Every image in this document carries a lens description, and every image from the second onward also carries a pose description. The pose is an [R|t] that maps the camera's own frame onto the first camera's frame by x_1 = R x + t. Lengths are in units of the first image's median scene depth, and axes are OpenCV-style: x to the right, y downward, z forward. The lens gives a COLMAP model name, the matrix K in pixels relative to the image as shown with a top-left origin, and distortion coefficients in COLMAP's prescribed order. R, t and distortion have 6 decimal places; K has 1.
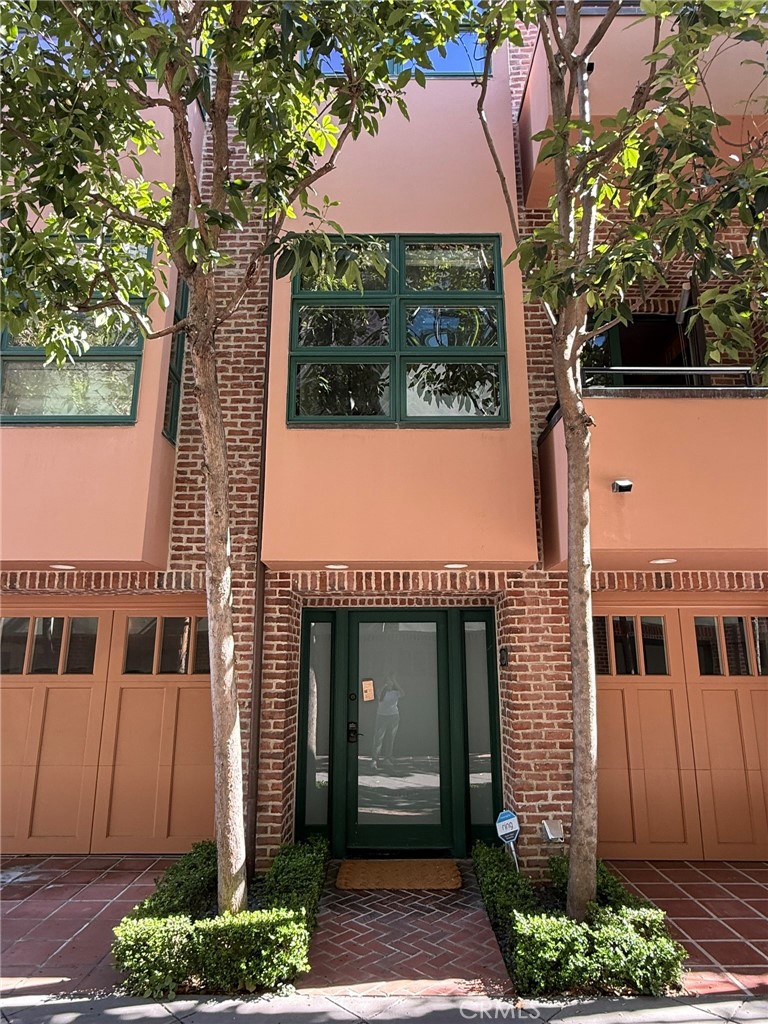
lens RADIAL K [[632.5, 0, 384.2], [0, 632.5, 499.2], [0, 0, 1]] dist [0.000579, -0.001166]
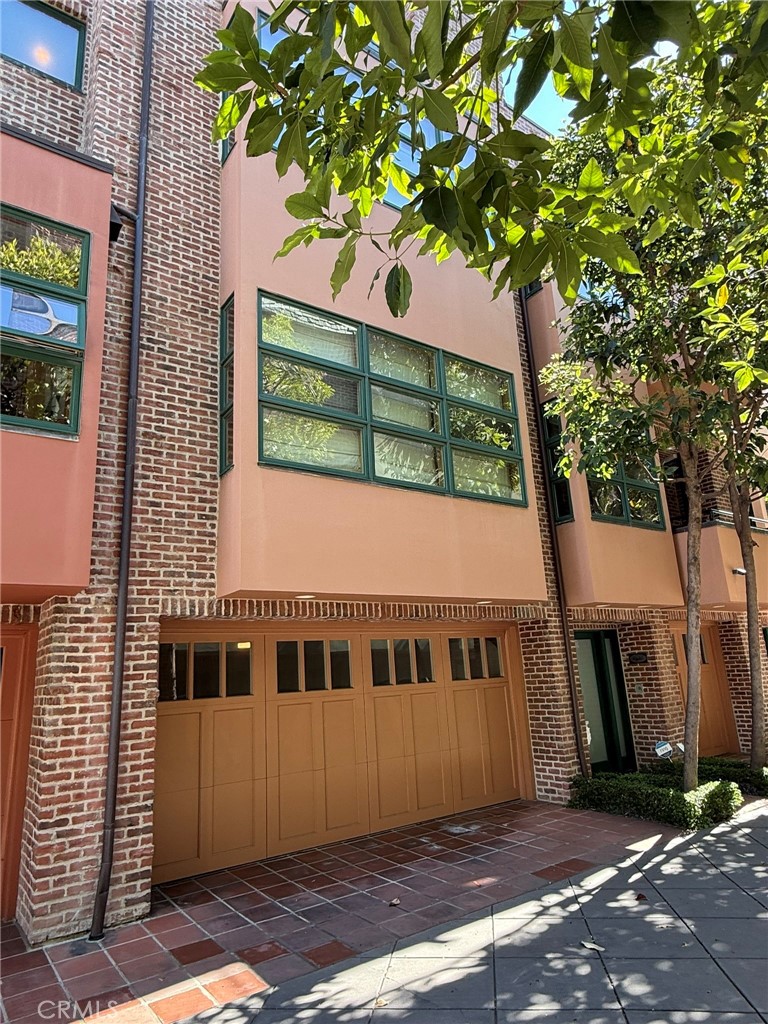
lens RADIAL K [[620.4, 0, 384.0], [0, 620.4, 512.0], [0, 0, 1]] dist [-0.002757, -0.001079]
pose [[0.808159, 0.106032, 0.579341, -0.657452], [-0.092104, 0.994311, -0.053499, 0.001422], [-0.581718, -0.010124, 0.813327, 0.008032]]
